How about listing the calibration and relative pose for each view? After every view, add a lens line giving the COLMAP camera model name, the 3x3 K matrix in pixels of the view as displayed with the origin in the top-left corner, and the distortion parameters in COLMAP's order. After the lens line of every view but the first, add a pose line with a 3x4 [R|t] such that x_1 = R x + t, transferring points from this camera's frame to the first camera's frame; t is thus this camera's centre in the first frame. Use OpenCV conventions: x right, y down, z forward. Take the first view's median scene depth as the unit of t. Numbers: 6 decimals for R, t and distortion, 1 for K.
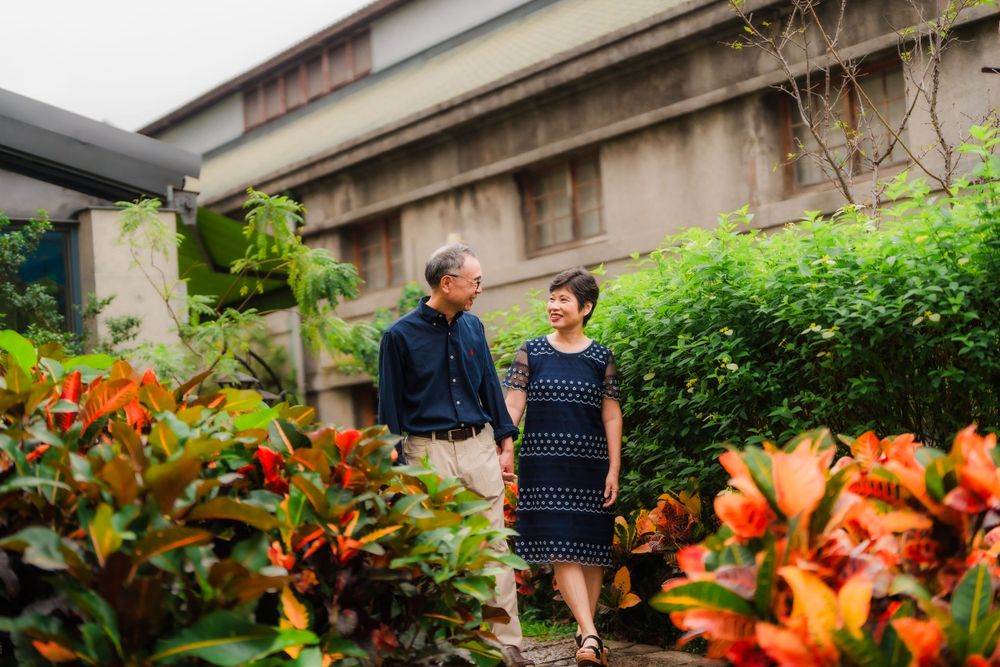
lens RADIAL K [[1406.7, 0, 499.6], [0, 1406.7, 306.0], [0, 0, 1]] dist [0.022875, 0.074366]
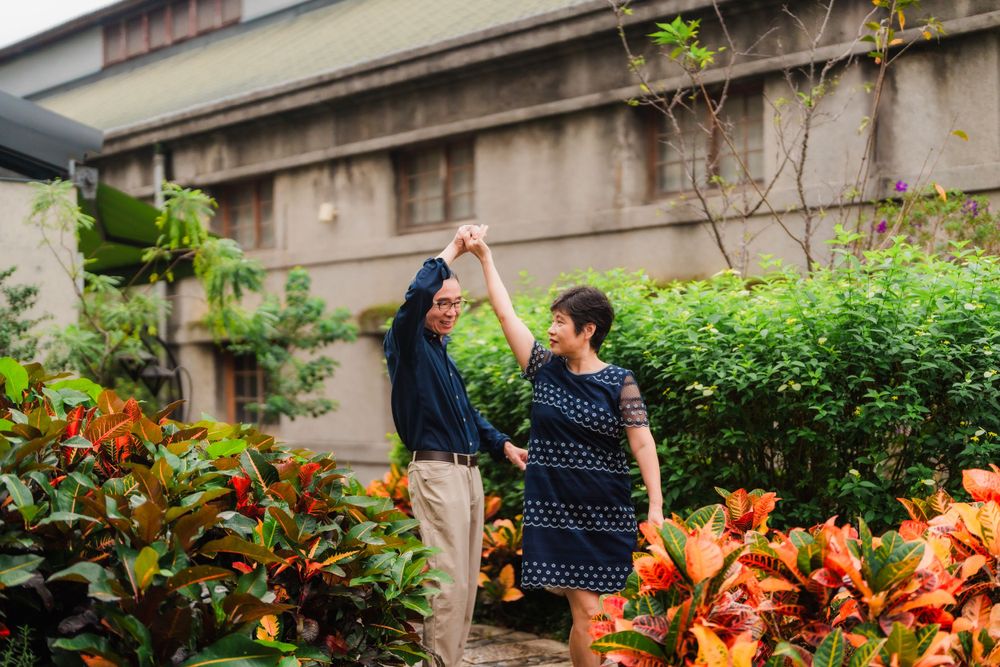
lens RADIAL K [[1441.3, 0, 500.0], [0, 1441.3, 333.5], [0, 0, 1]] dist [0.026225, 0.109048]
pose [[0.989301, 0.060214, 0.132885, -0.081442], [-0.070155, 0.994975, 0.071439, -0.080556], [-0.127916, -0.079997, 0.988553, -0.136810]]
